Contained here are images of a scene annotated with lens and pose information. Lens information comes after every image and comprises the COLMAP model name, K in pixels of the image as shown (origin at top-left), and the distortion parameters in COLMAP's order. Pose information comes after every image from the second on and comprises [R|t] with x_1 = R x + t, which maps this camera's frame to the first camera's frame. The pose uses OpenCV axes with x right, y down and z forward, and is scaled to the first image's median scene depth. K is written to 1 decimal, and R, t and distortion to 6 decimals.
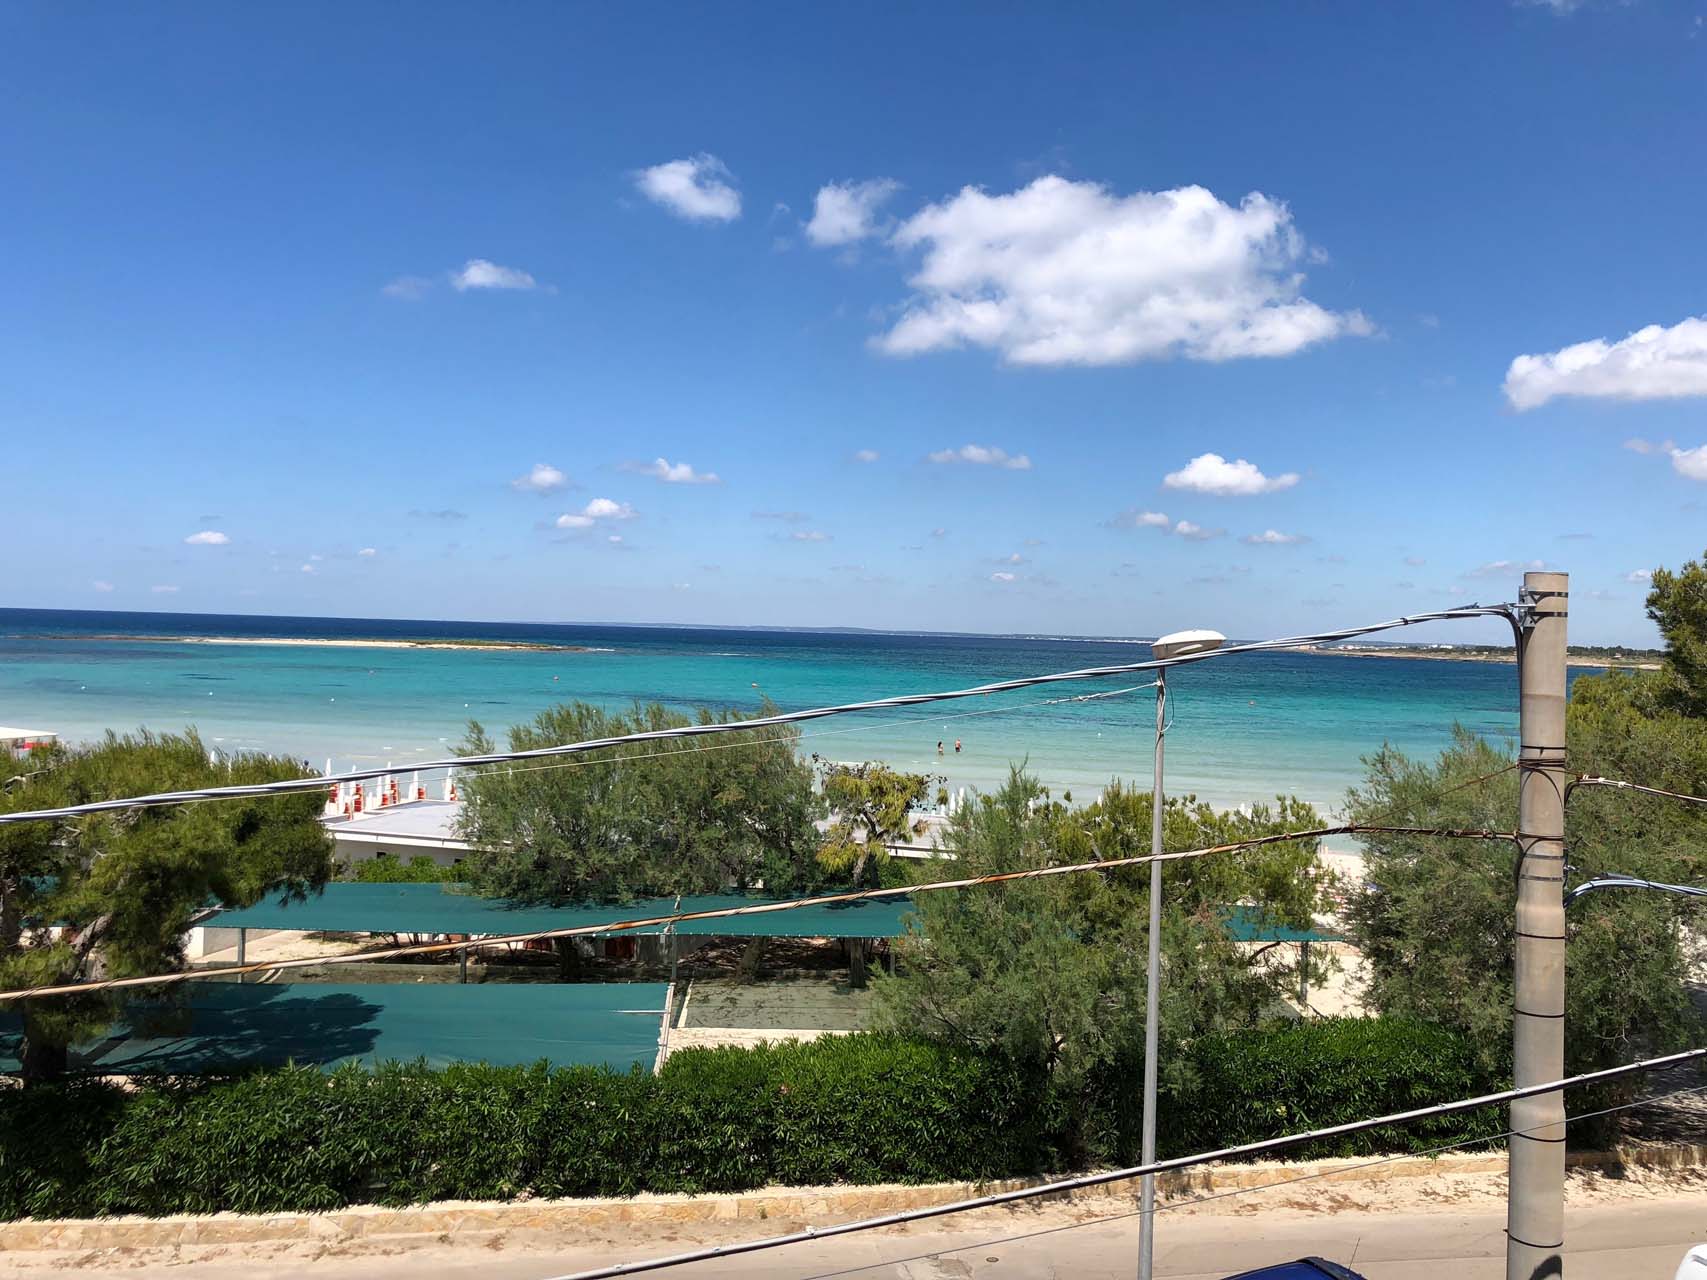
lens RADIAL K [[1389.4, 0, 794.0], [0, 1389.4, 627.6], [0, 0, 1]] dist [0.036985, -0.038322]
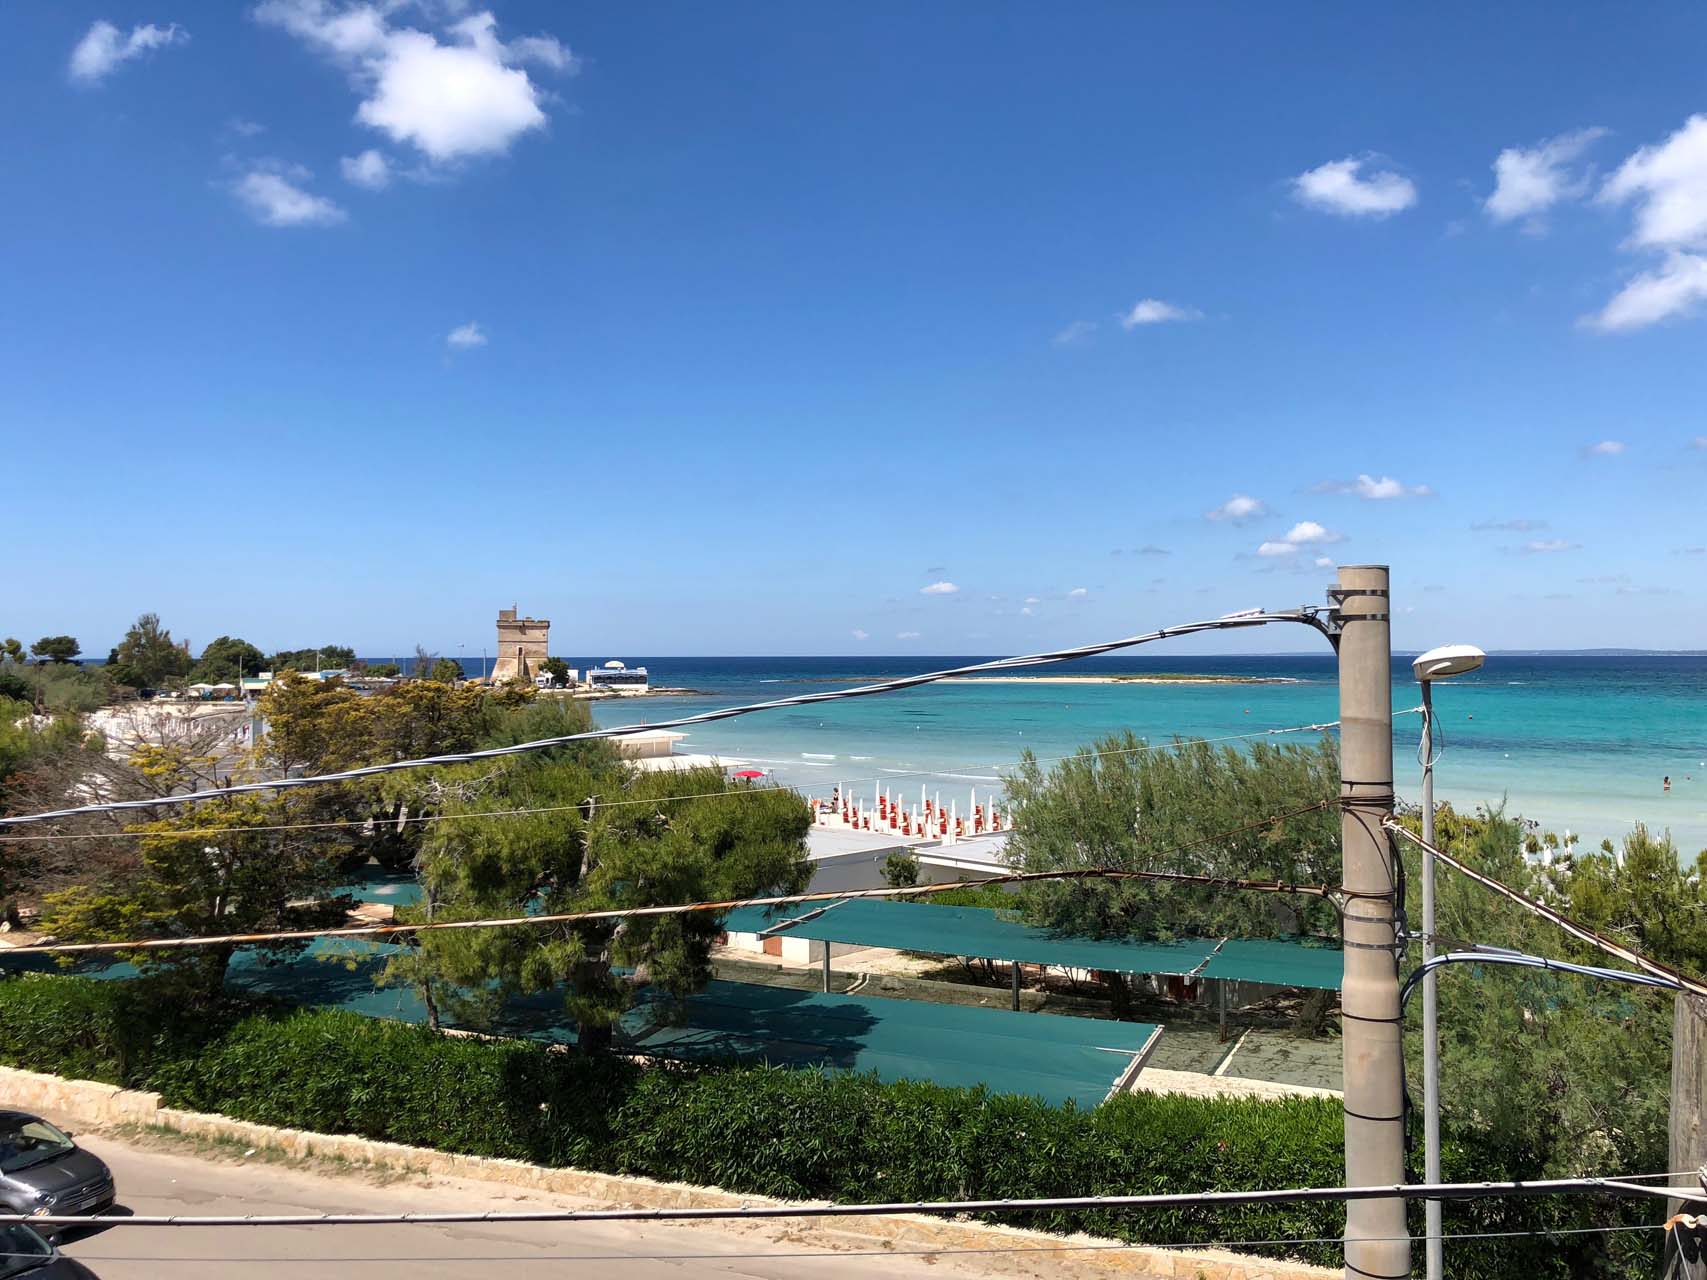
lens RADIAL K [[1389.4, 0, 854.3], [0, 1389.4, 643.1], [0, 0, 1]] dist [0.036985, -0.038322]
pose [[0.879665, -0.037400, -0.474121, 0.220514], [0.031107, 0.999293, -0.021112, 0.004562], [0.474576, 0.003823, 0.880206, 0.052023]]
